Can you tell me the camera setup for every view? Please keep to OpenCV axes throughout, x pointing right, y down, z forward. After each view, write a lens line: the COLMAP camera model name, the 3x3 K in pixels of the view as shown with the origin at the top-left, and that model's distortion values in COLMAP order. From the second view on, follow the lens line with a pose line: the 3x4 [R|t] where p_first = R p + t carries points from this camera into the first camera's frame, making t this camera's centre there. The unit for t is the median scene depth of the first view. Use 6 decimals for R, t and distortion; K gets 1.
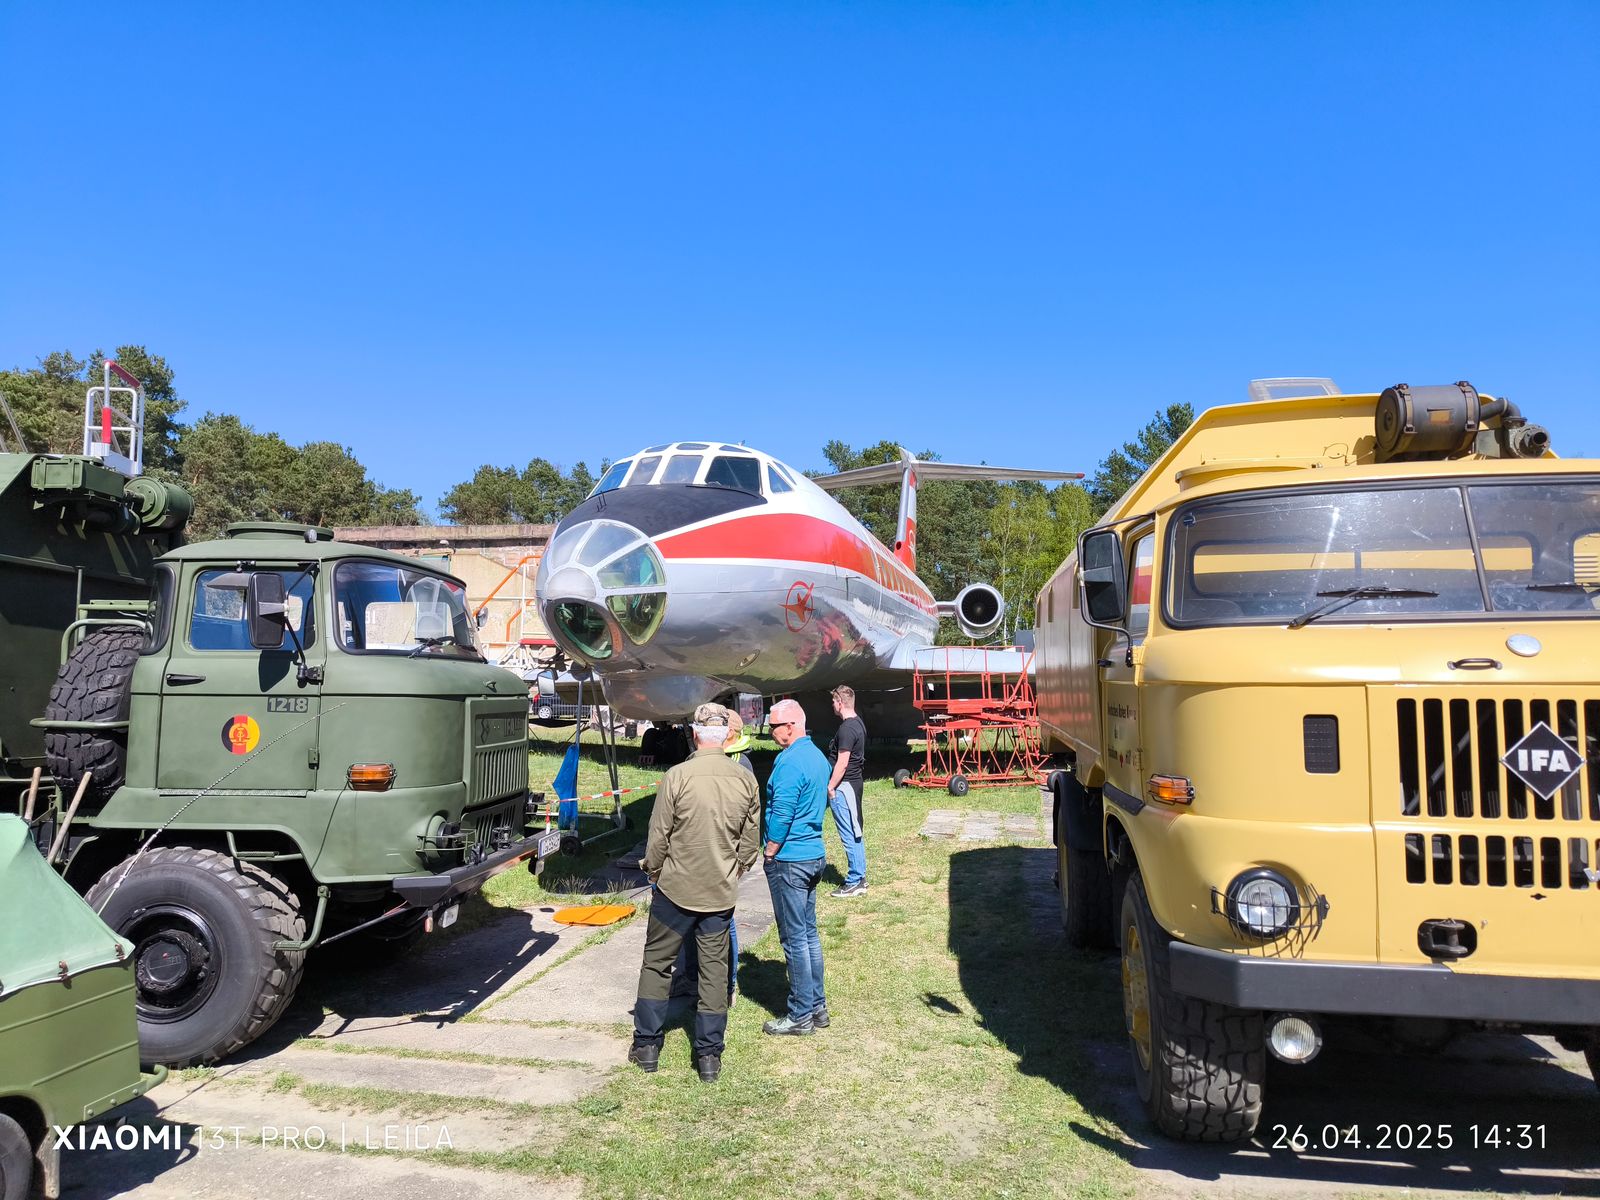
lens RADIAL K [[1132.7, 0, 800.0], [0, 1132.7, 600.0], [0, 0, 1]] dist [0.047610, 0.000745]
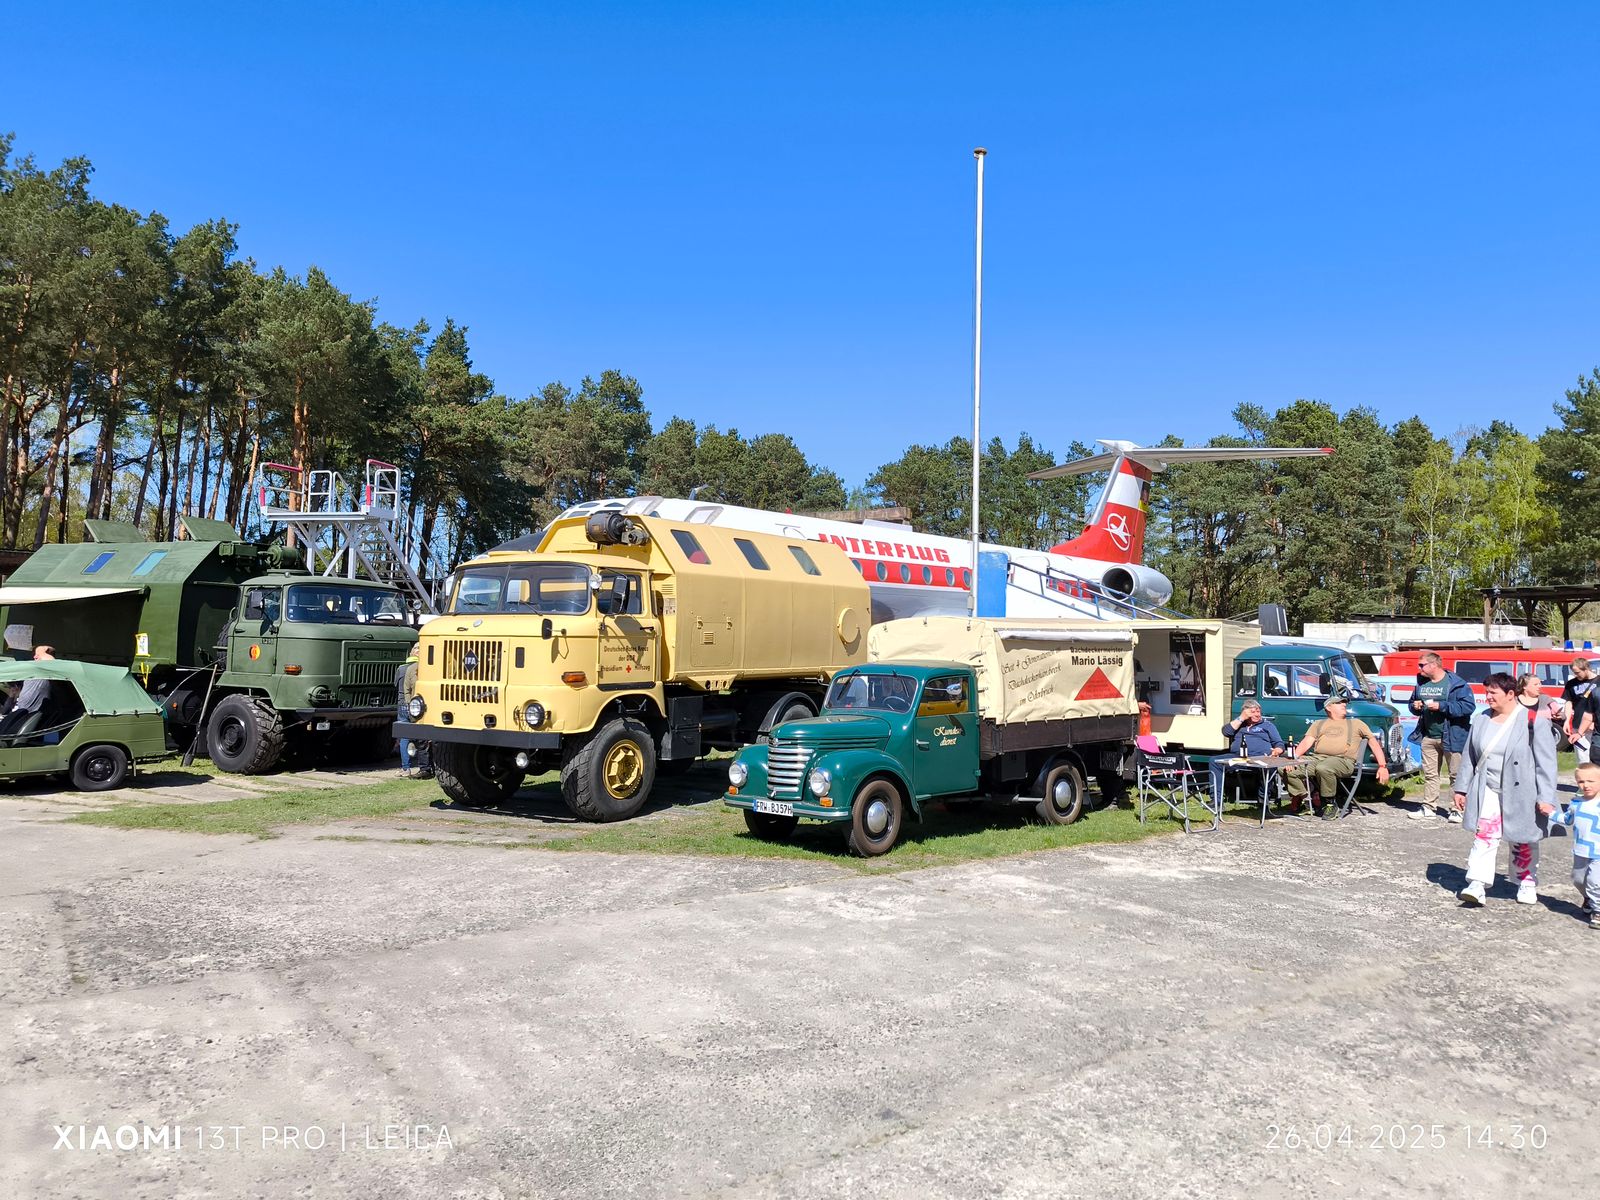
lens RADIAL K [[1132.7, 0, 800.0], [0, 1132.7, 600.0], [0, 0, 1]] dist [0.047610, 0.000745]
pose [[0.917926, 0.003142, -0.396739, 1.693075], [0.007931, 0.999624, 0.026266, -0.060080], [0.396673, -0.027257, 0.917555, -0.905195]]
